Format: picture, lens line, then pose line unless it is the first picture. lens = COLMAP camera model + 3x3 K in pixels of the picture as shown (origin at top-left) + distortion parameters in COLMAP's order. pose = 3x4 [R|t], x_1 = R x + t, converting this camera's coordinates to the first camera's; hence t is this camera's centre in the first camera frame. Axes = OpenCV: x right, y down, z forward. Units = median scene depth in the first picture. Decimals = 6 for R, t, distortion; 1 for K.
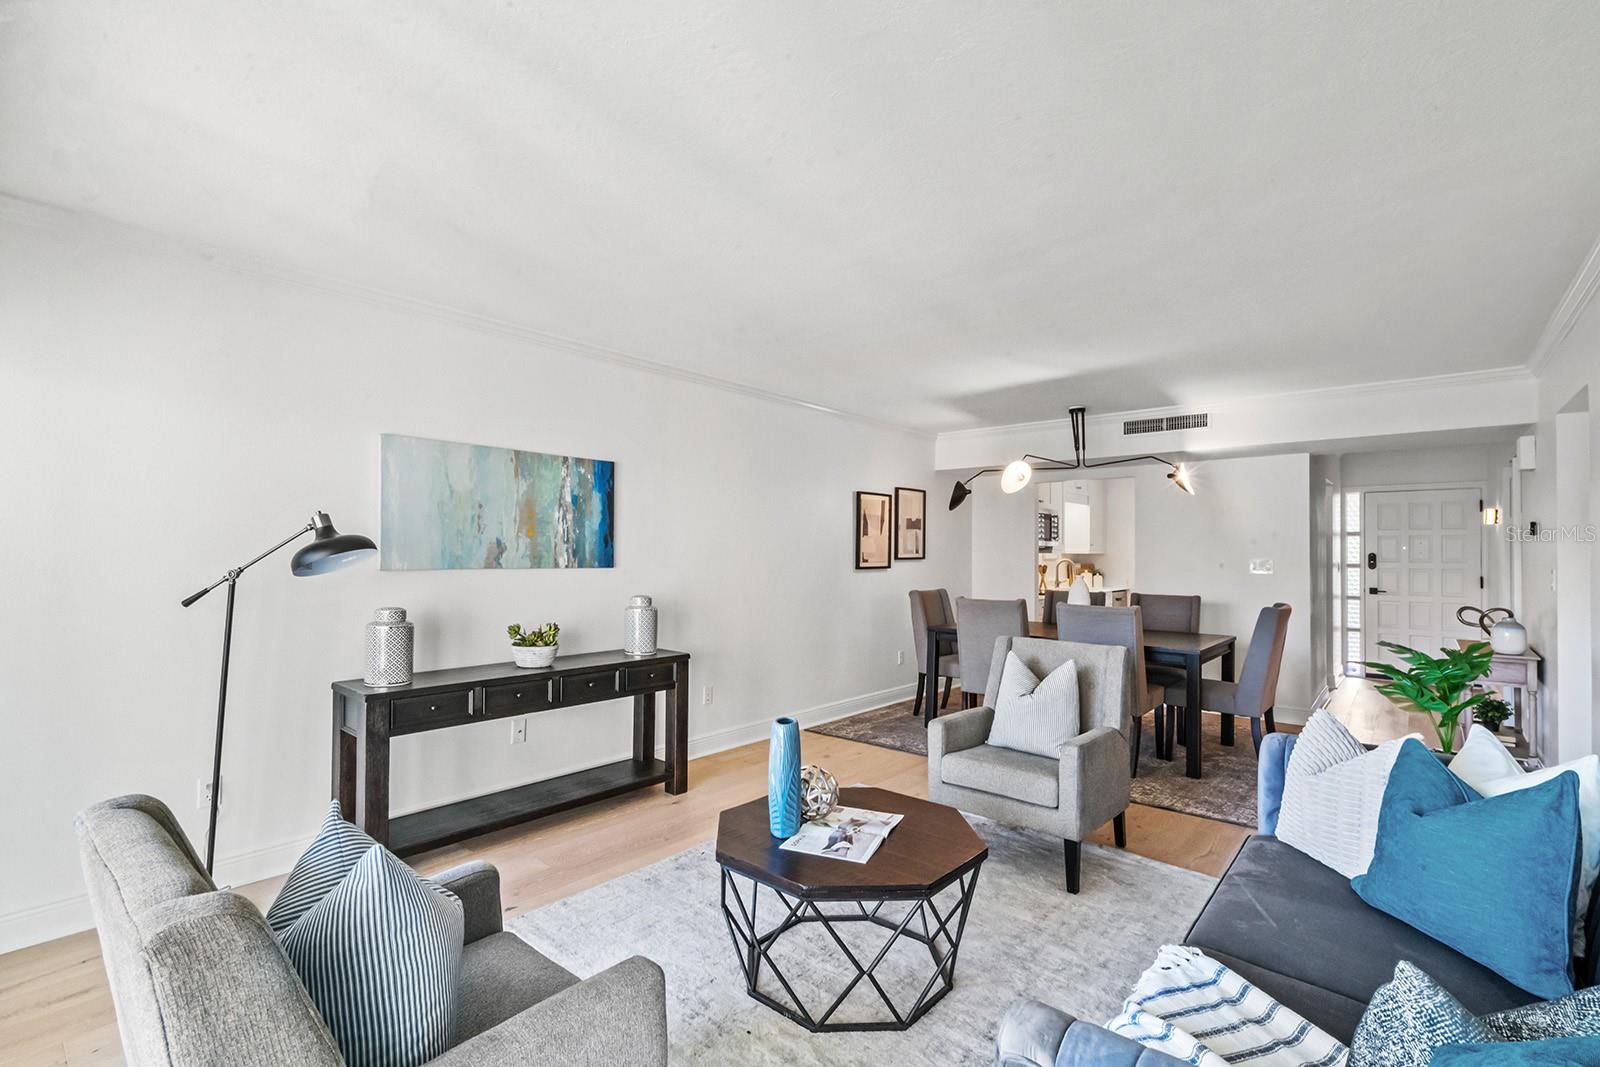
lens RADIAL K [[723.0, 0, 791.4], [0, 723.0, 537.6], [0, 0, 1]] dist [-0.023355, 0.000058]
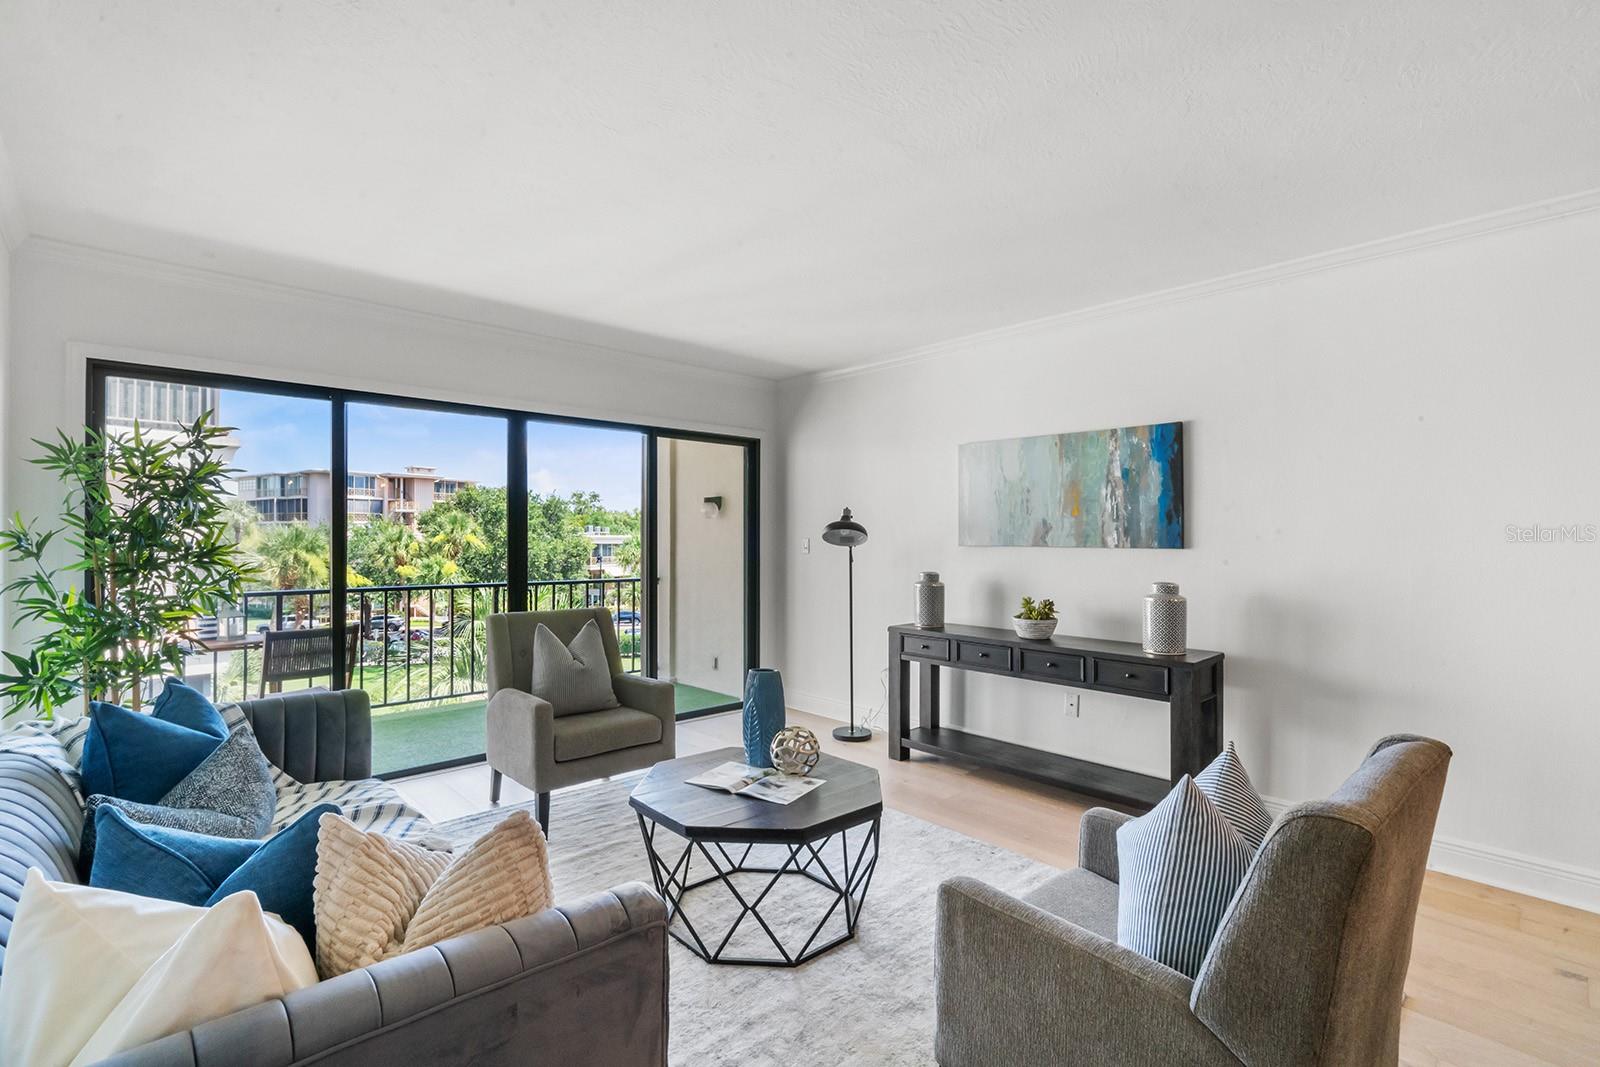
lens RADIAL K [[723.0, 0, 791.4], [0, 723.0, 537.6], [0, 0, 1]] dist [-0.023355, 0.000058]
pose [[-0.104440, -0.010308, -0.994478, 0.670619], [0.016823, 0.999785, -0.012130, 0.033787], [0.994389, -0.017997, -0.104245, 0.685754]]
